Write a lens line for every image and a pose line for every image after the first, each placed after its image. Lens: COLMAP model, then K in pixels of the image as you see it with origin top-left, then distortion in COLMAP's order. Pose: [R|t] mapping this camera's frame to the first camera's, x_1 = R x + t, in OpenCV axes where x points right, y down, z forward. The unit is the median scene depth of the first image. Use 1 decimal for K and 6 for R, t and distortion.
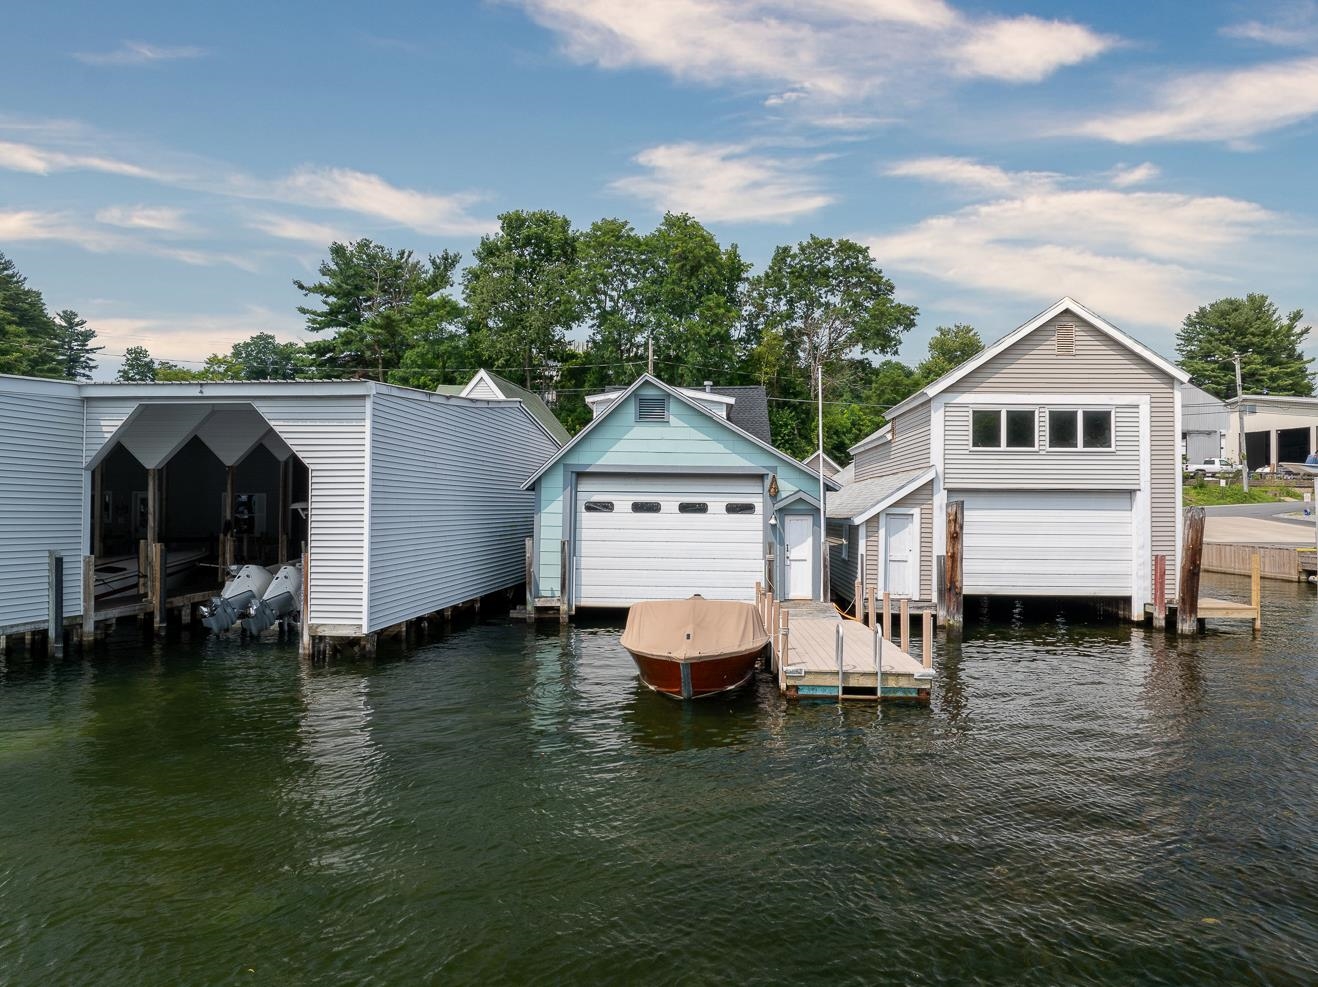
lens RADIAL K [[945.4, 0, 659.3], [0, 945.4, 459.0], [0, 0, 1]] dist [-0.043089, 0.003947]
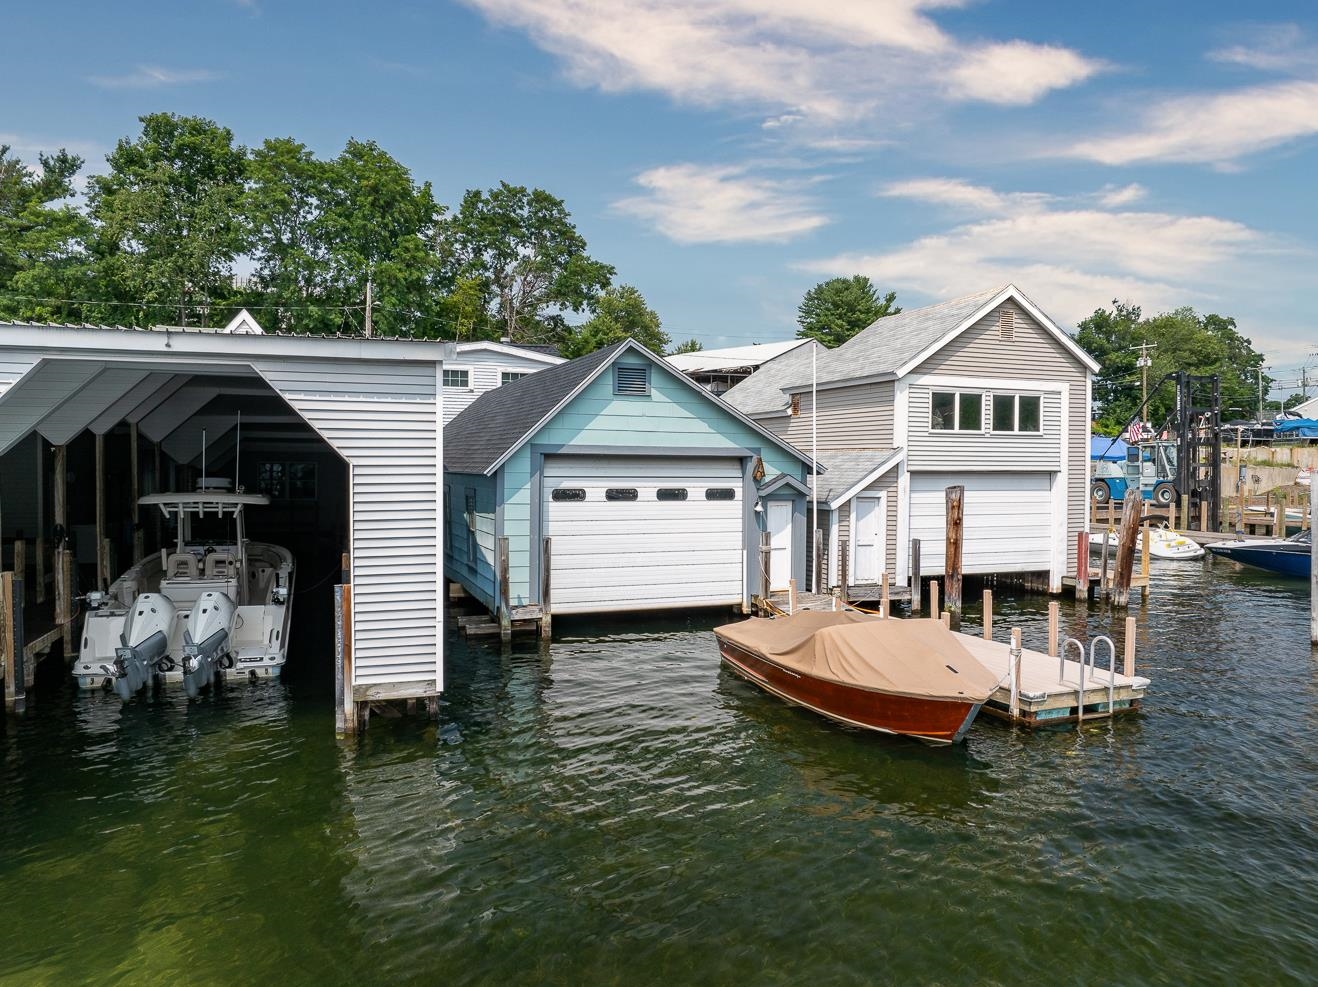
lens RADIAL K [[945.4, 0, 659.3], [0, 945.4, 459.0], [0, 0, 1]] dist [-0.043089, 0.003947]
pose [[0.910812, -0.002320, 0.412815, -0.337331], [-0.019413, 0.998637, 0.048444, -0.023537], [-0.412365, -0.052137, 0.909526, 0.206244]]
